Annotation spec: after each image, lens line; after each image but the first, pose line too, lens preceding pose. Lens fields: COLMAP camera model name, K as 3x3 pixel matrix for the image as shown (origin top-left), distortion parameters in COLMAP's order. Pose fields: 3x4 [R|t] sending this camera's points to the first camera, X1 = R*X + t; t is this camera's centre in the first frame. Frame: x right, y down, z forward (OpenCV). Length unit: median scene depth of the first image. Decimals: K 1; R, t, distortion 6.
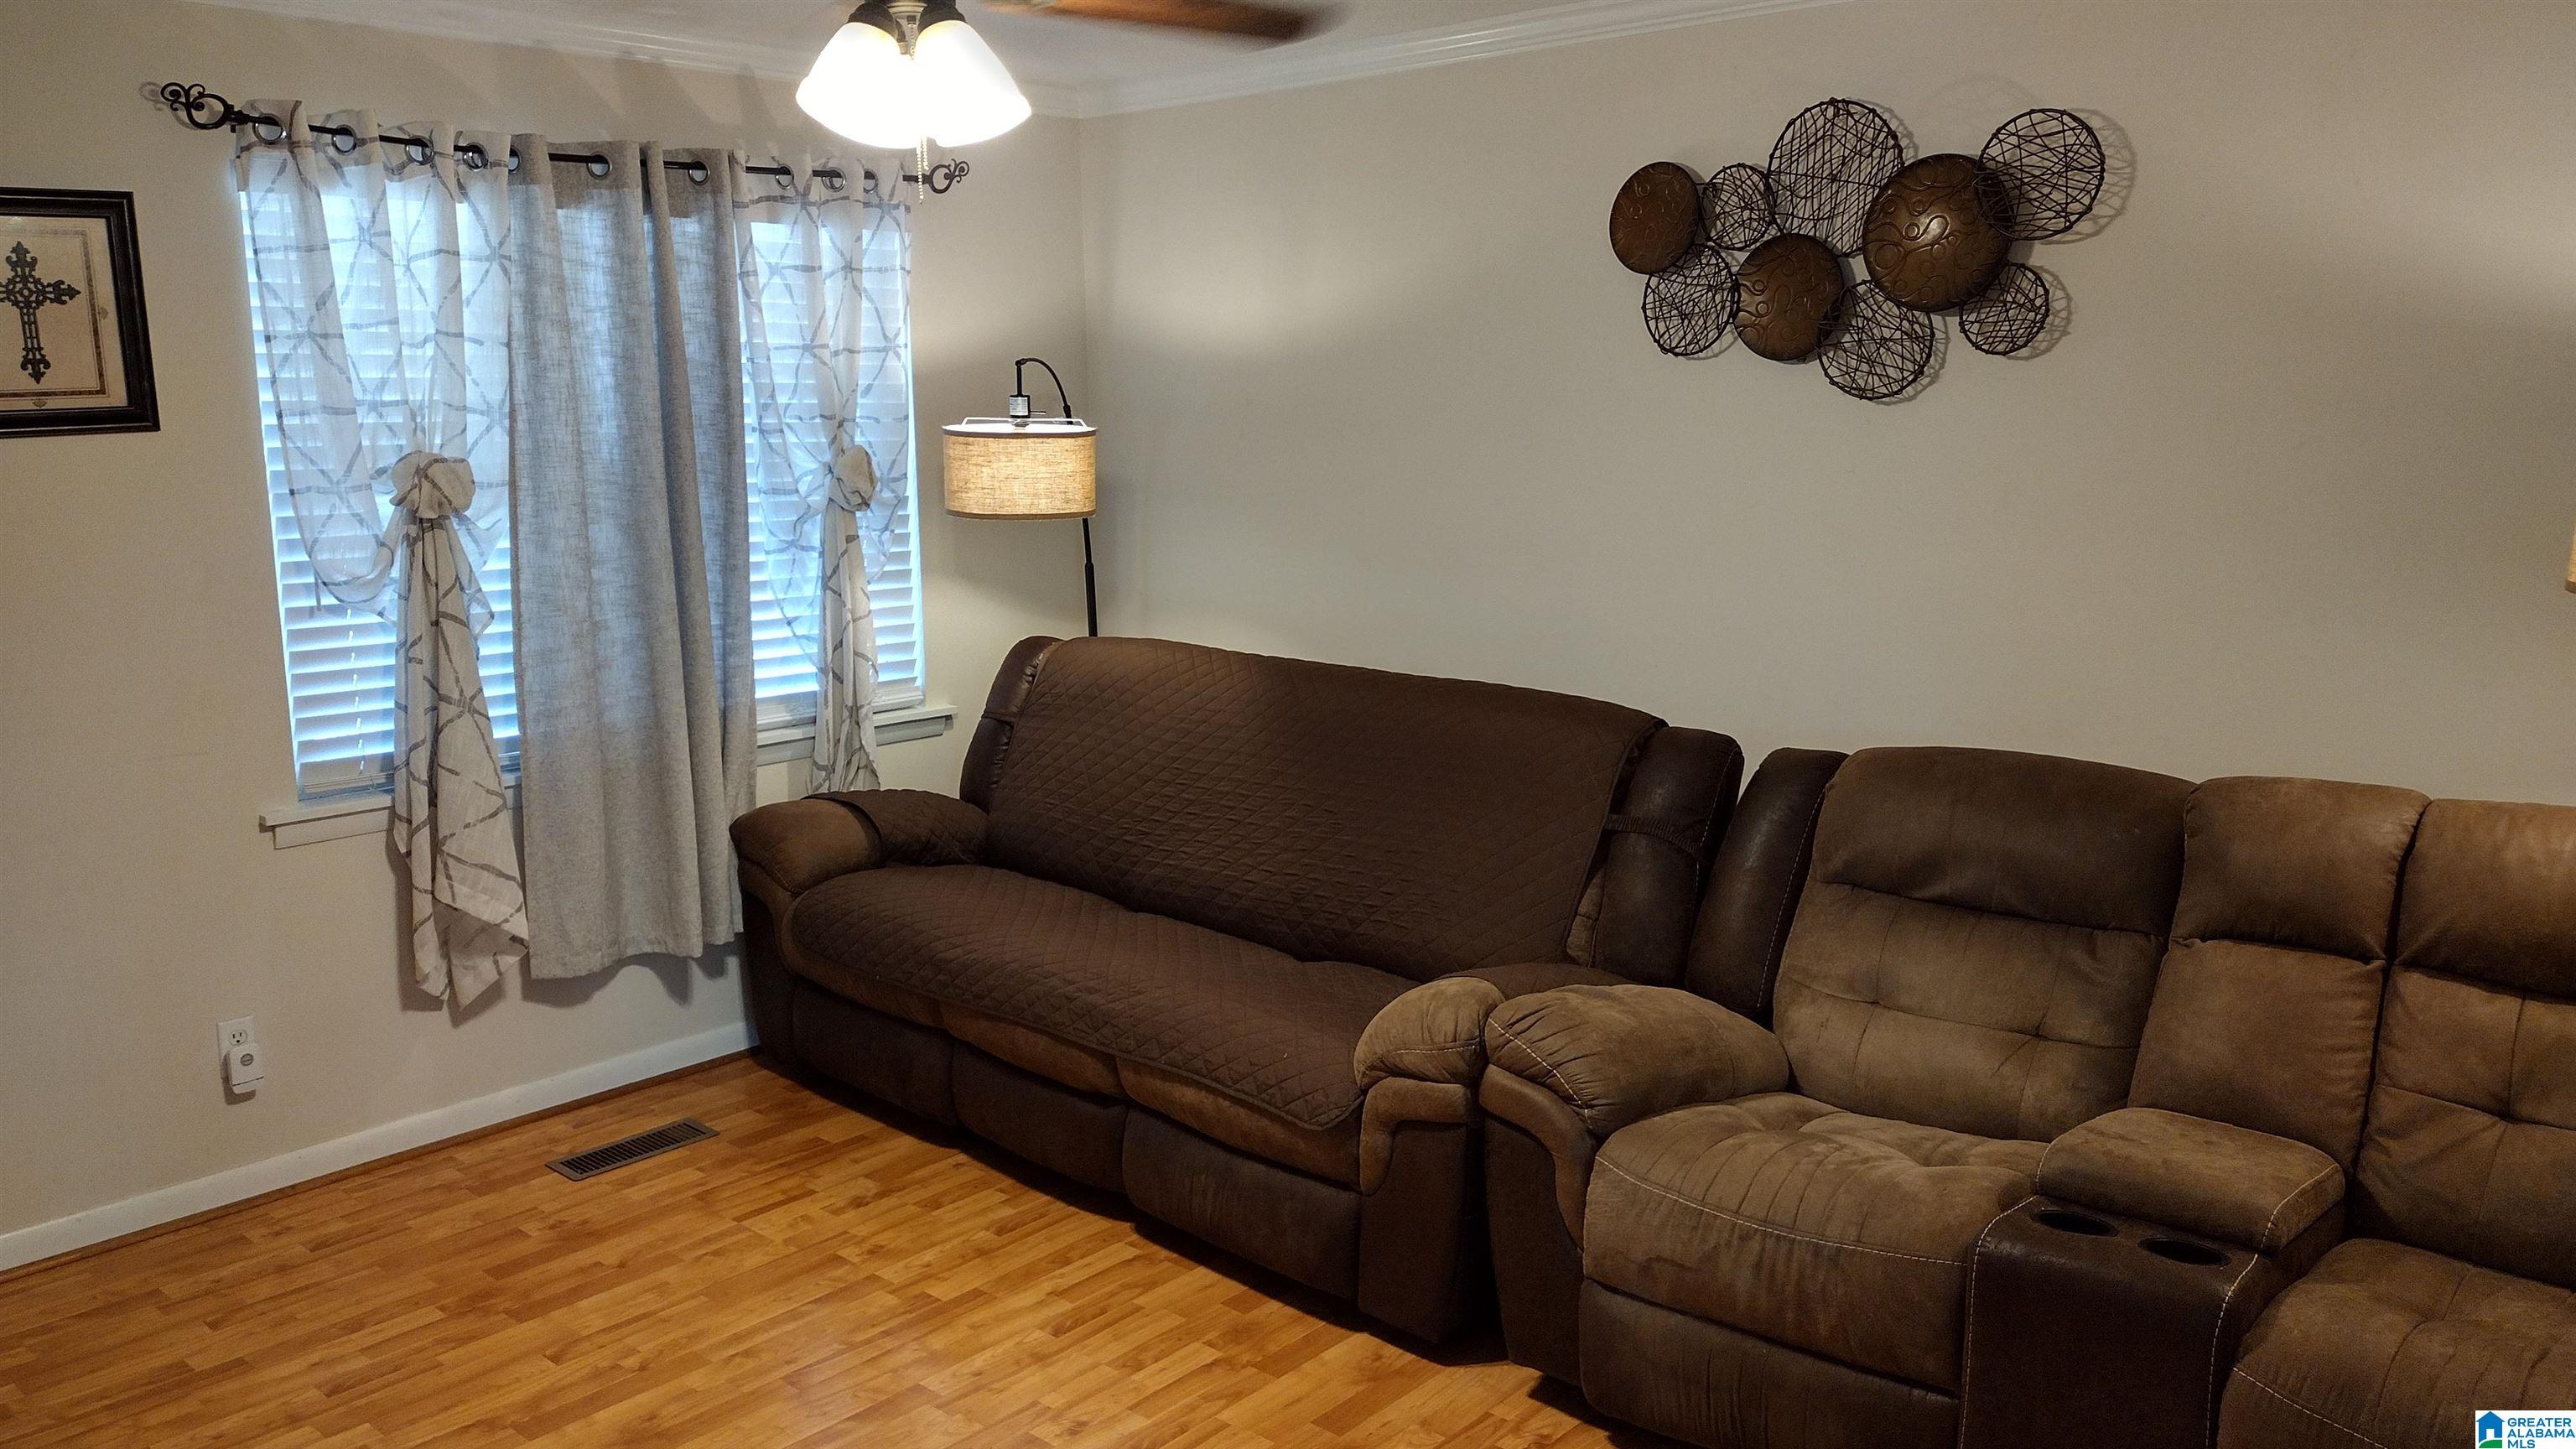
lens RADIAL K [[1958.2, 0, 1309.9], [0, 1958.2, 708.8], [0, 0, 1]] dist [0.084163, -0.112411]
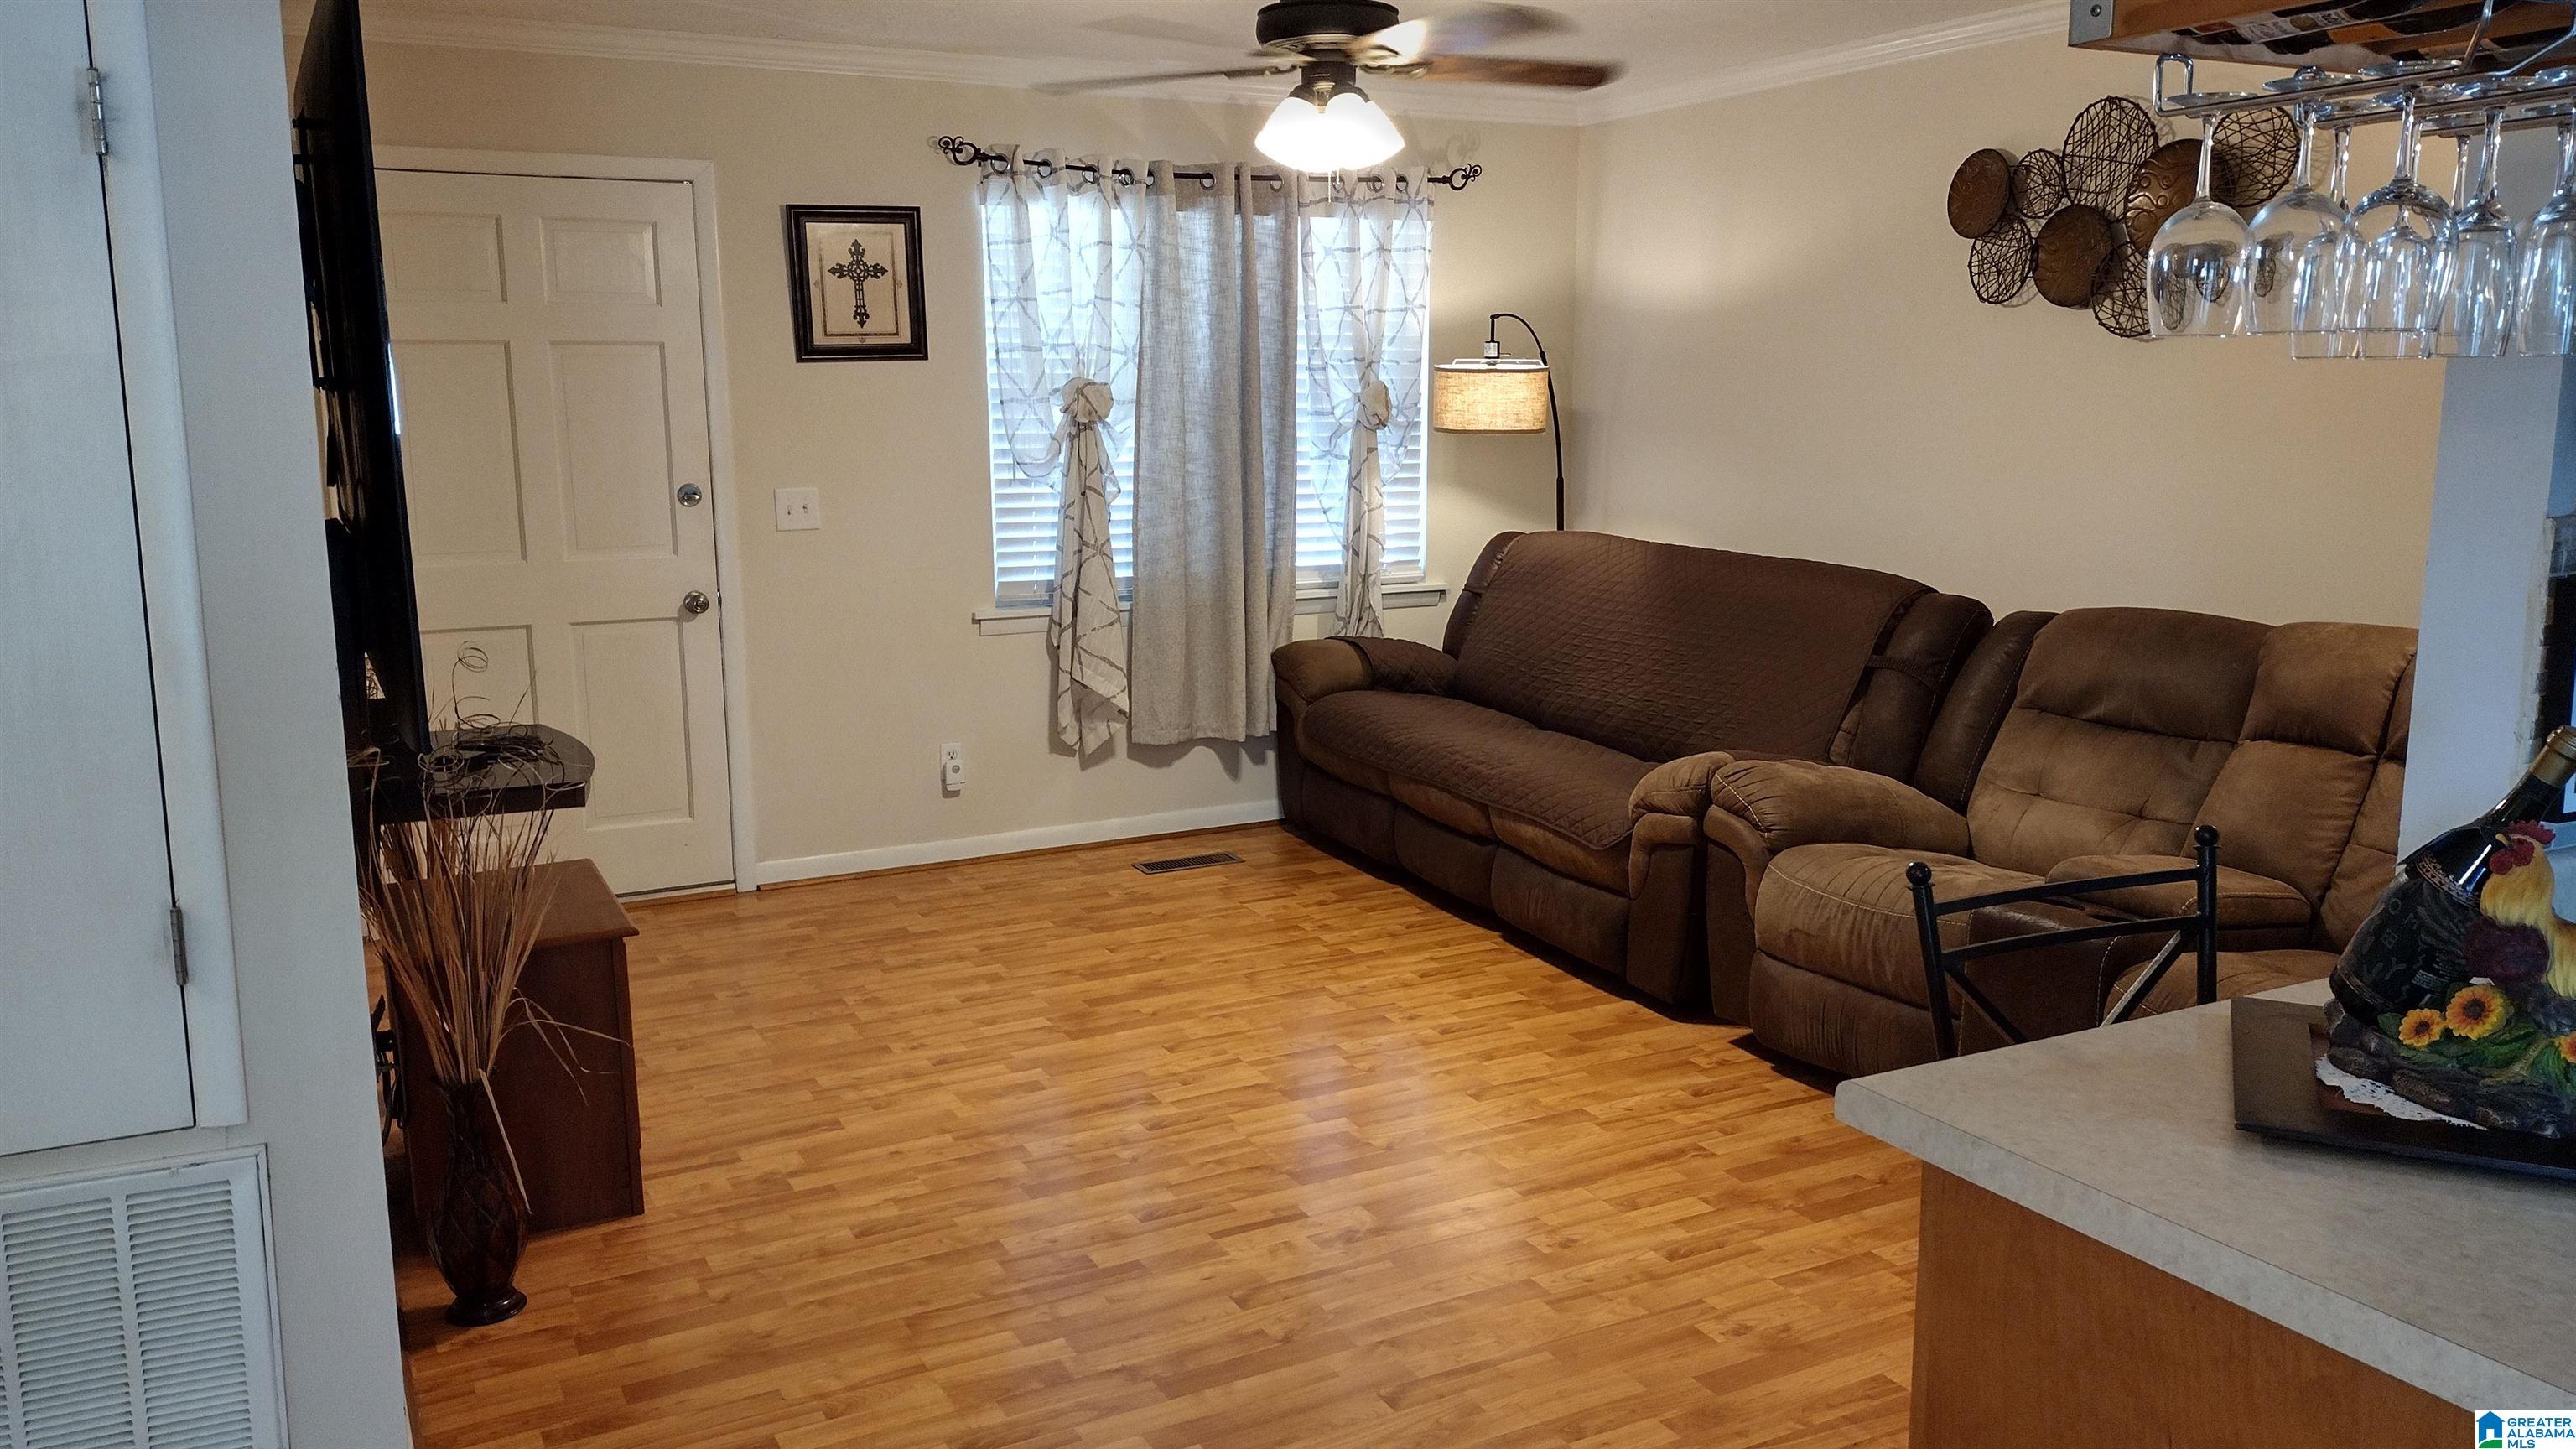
lens RADIAL K [[1958.2, 0, 1302.9], [0, 1958.2, 720.3], [0, 0, 1]] dist [0.084163, -0.112411]
pose [[0.938647, 0.065682, -0.338566, 0.239232], [-0.061188, 0.997839, 0.023942, 0.086765], [0.339407, -0.001757, 0.940638, -0.354697]]
